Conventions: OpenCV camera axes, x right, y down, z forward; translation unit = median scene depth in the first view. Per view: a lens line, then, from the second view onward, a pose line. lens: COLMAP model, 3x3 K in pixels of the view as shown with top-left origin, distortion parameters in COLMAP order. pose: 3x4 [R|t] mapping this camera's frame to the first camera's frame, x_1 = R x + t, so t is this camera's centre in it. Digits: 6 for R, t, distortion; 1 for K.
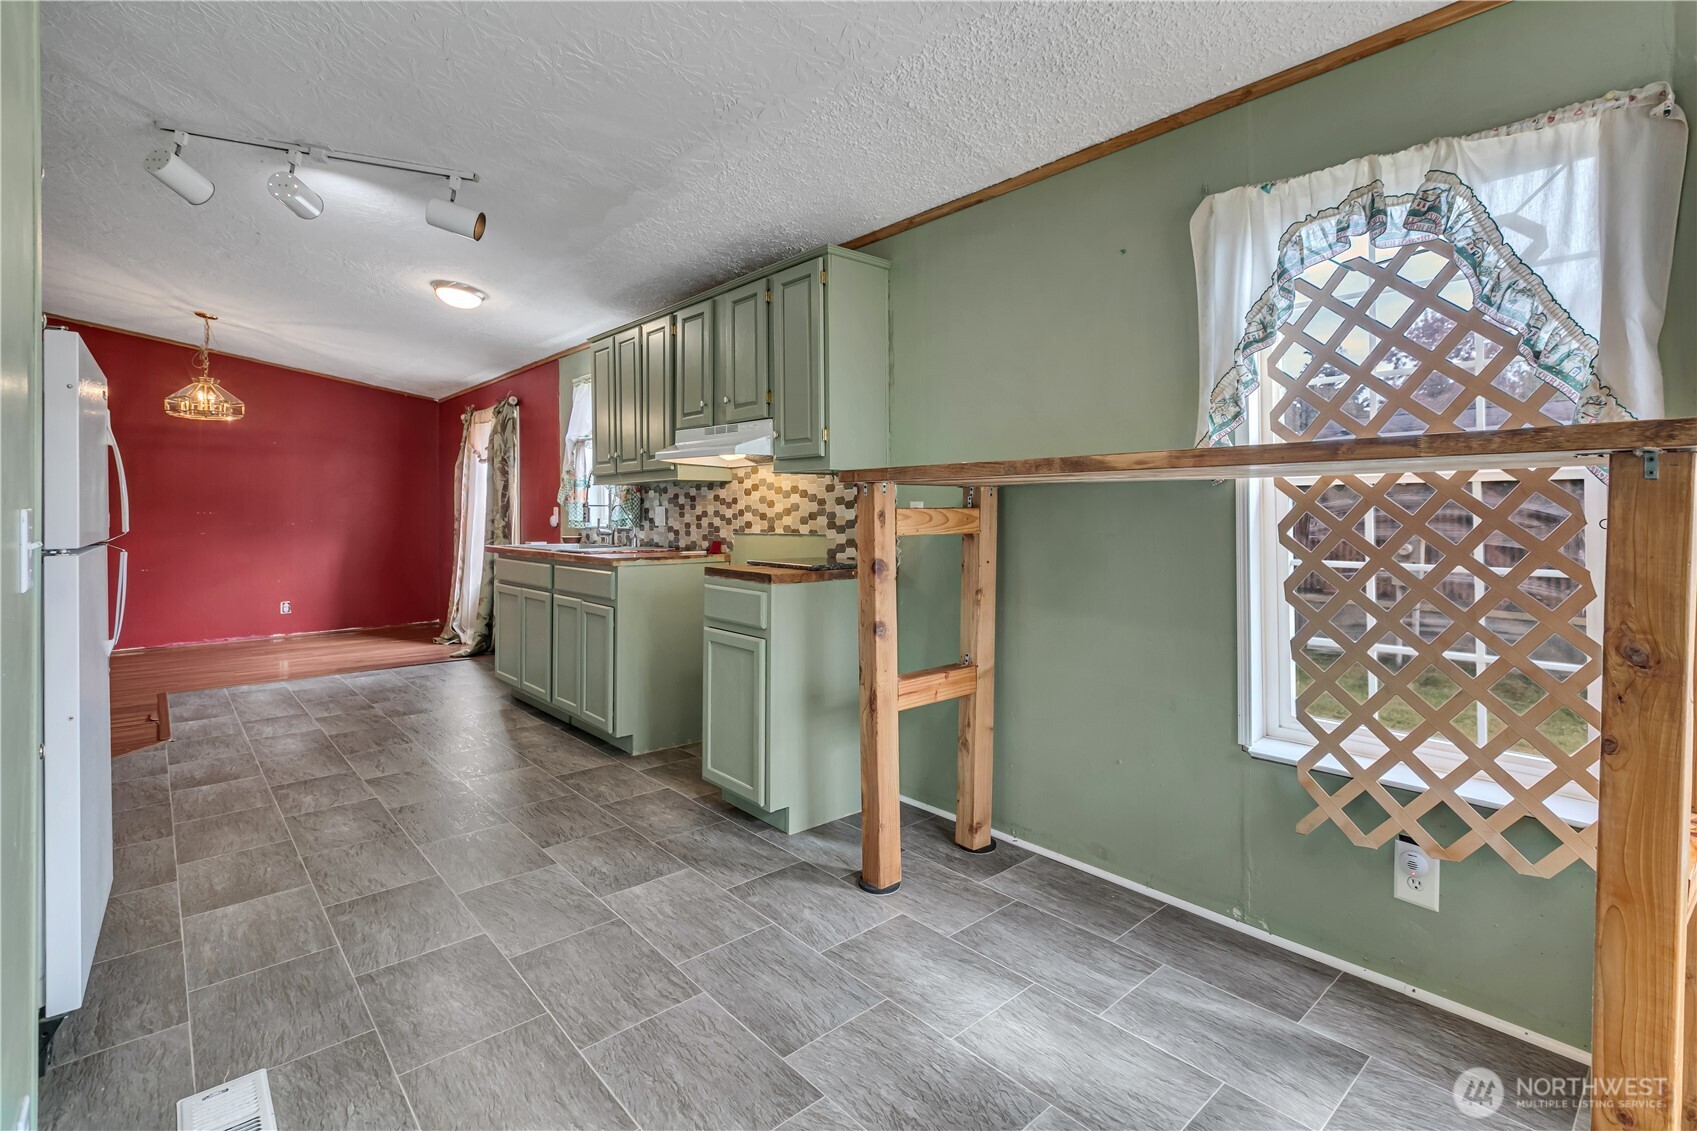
lens RADIAL K [[804.1, 0, 851.5], [0, 804.1, 500.2], [0, 0, 1]] dist [0.016066, 0.000055]
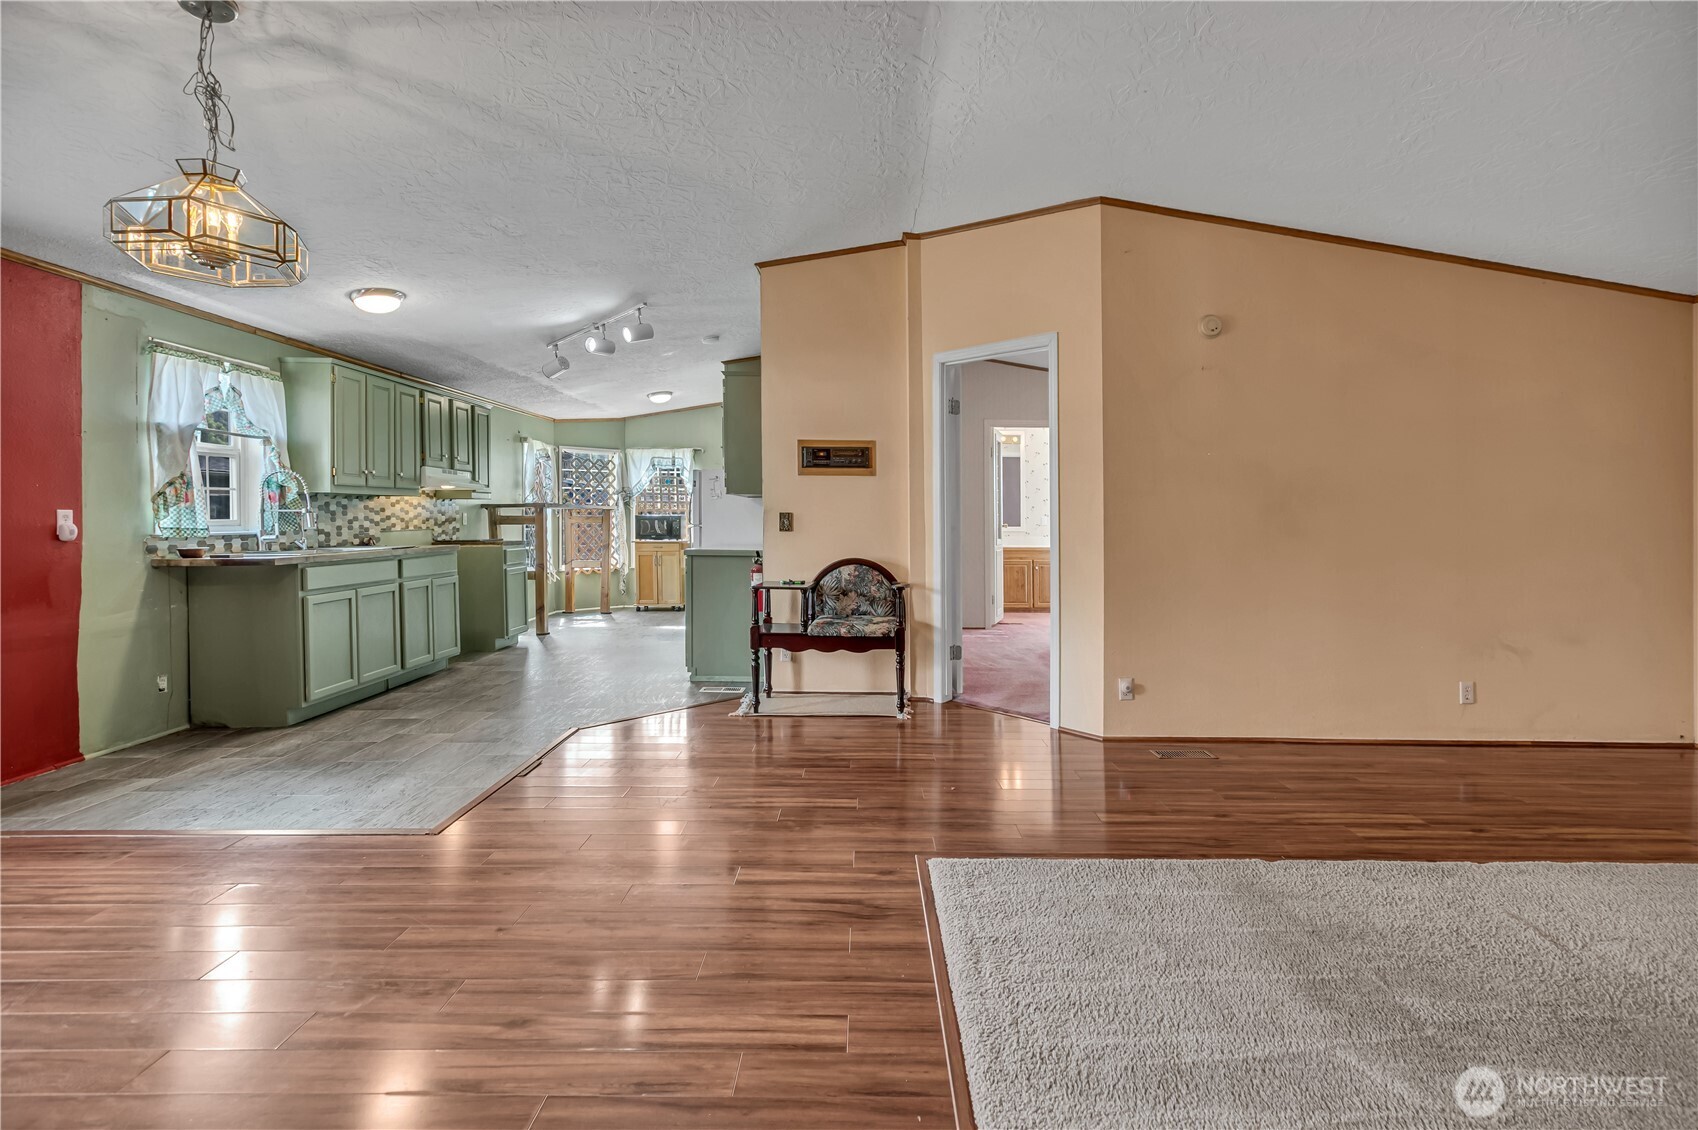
lens RADIAL K [[789.0, 0, 862.2], [0, 789.0, 516.3], [0, 0, 1]] dist [0.003212, -0.000233]
pose [[-0.751428, 0.002490, 0.659810, -1.897230], [-0.006229, 0.999922, -0.010868, 0.024824], [-0.659785, -0.012277, -0.751354, 1.608833]]
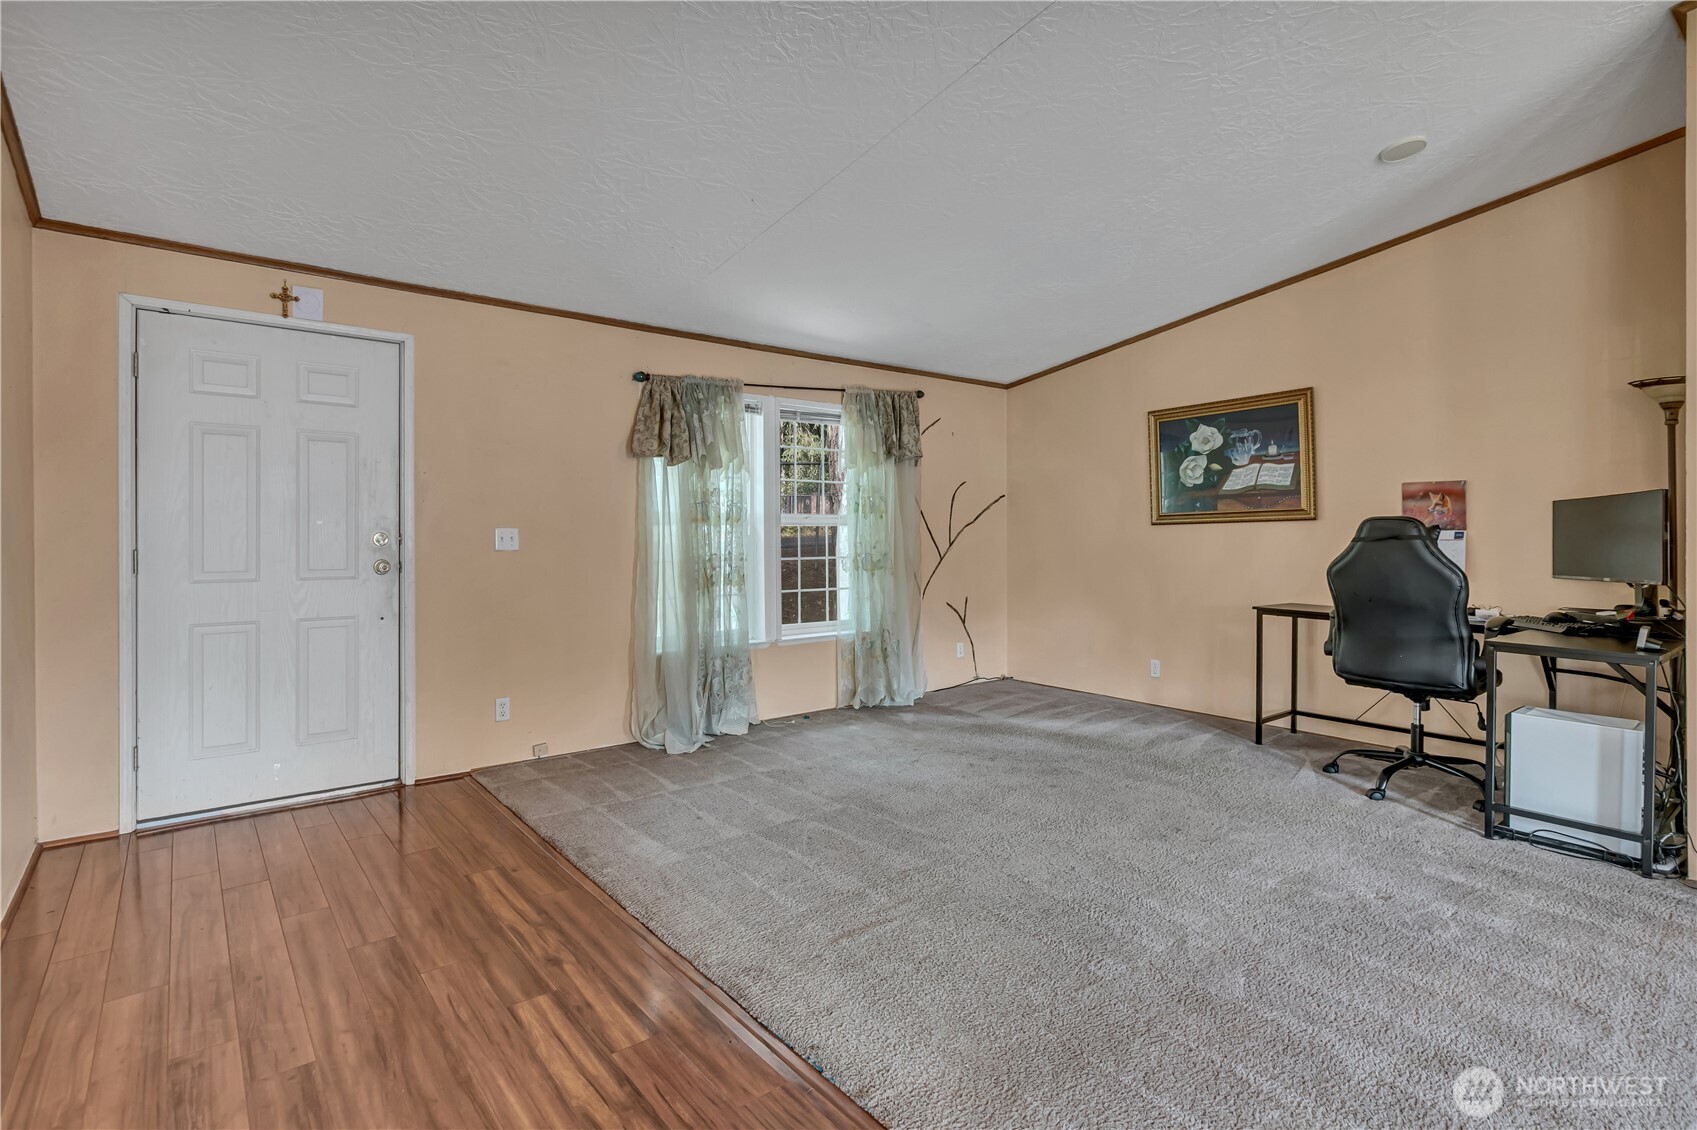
lens RADIAL K [[818.8, 0, 857.0], [0, 818.8, 533.3], [0, 0, 1]] dist [-0.003263, -0.000549]
pose [[-0.029230, 0.009796, -0.999525, -1.291107], [0.008902, 0.999915, 0.009539, 0.012103], [0.999533, -0.008619, -0.029314, 0.890778]]
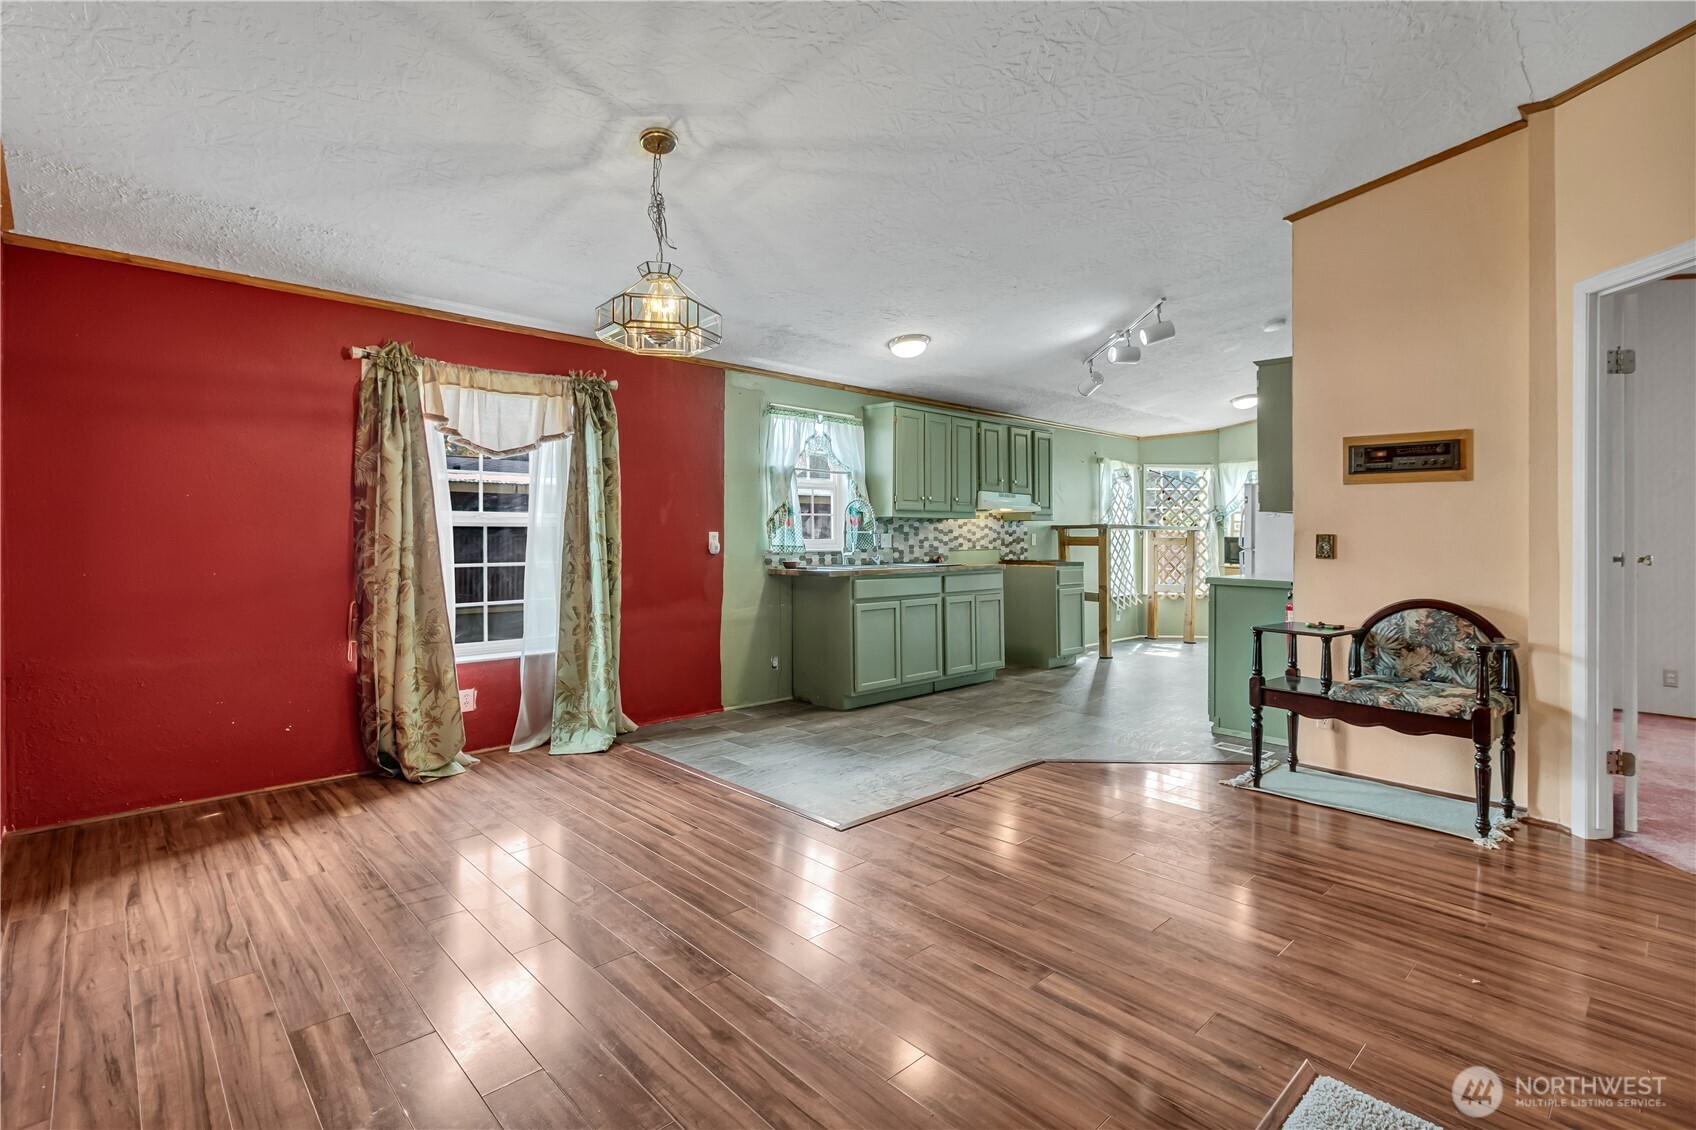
lens RADIAL K [[796.7, 0, 865.0], [0, 796.7, 537.3], [0, 0, 1]] dist [-0.001322, -0.000004]
pose [[-0.049058, 0.000602, 0.998796, -1.916960], [-0.015622, 0.999877, -0.001369, 0.019895], [-0.998674, -0.015670, -0.049043, 1.338702]]
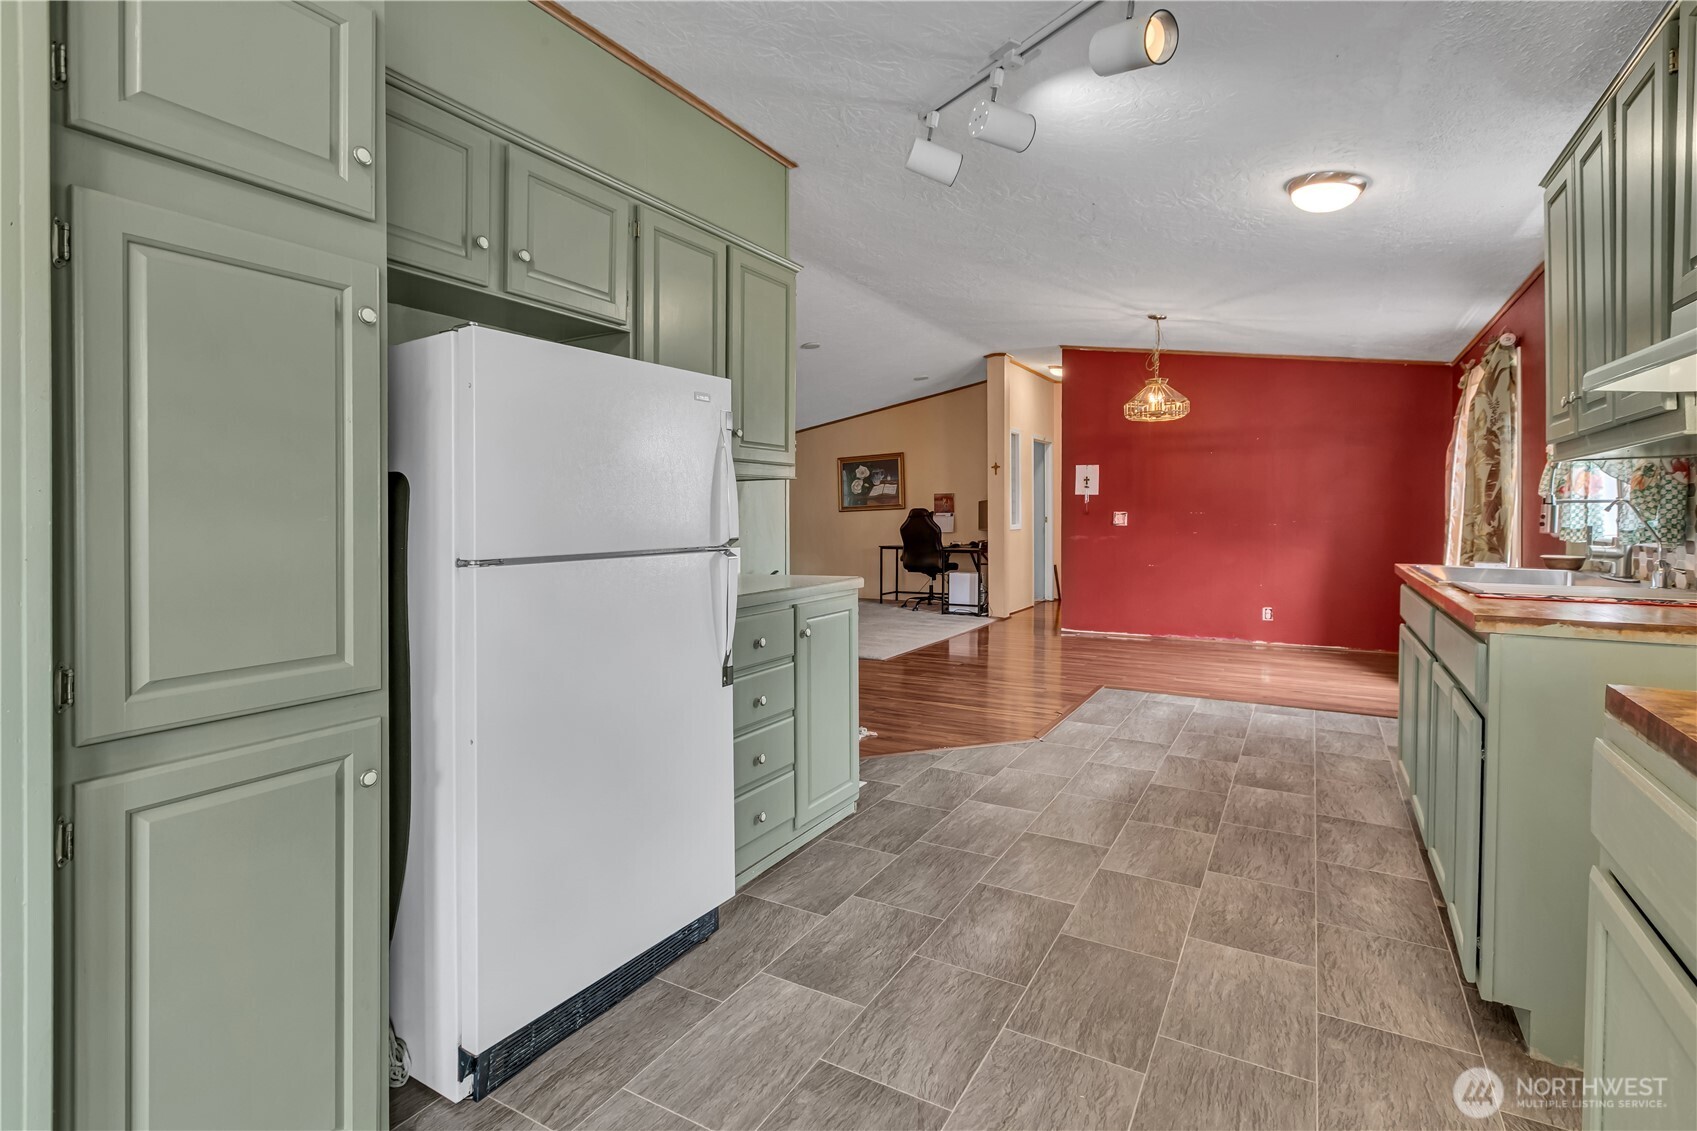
lens RADIAL K [[792.2, 0, 866.6], [0, 792.2, 523.6], [0, 0, 1]] dist [0.001237, 0.000172]
pose [[0.331807, 0.012580, -0.943263, 0.019324], [0.017723, 0.999651, 0.019567, 0.003592], [0.943181, -0.023210, 0.331469, 0.499288]]
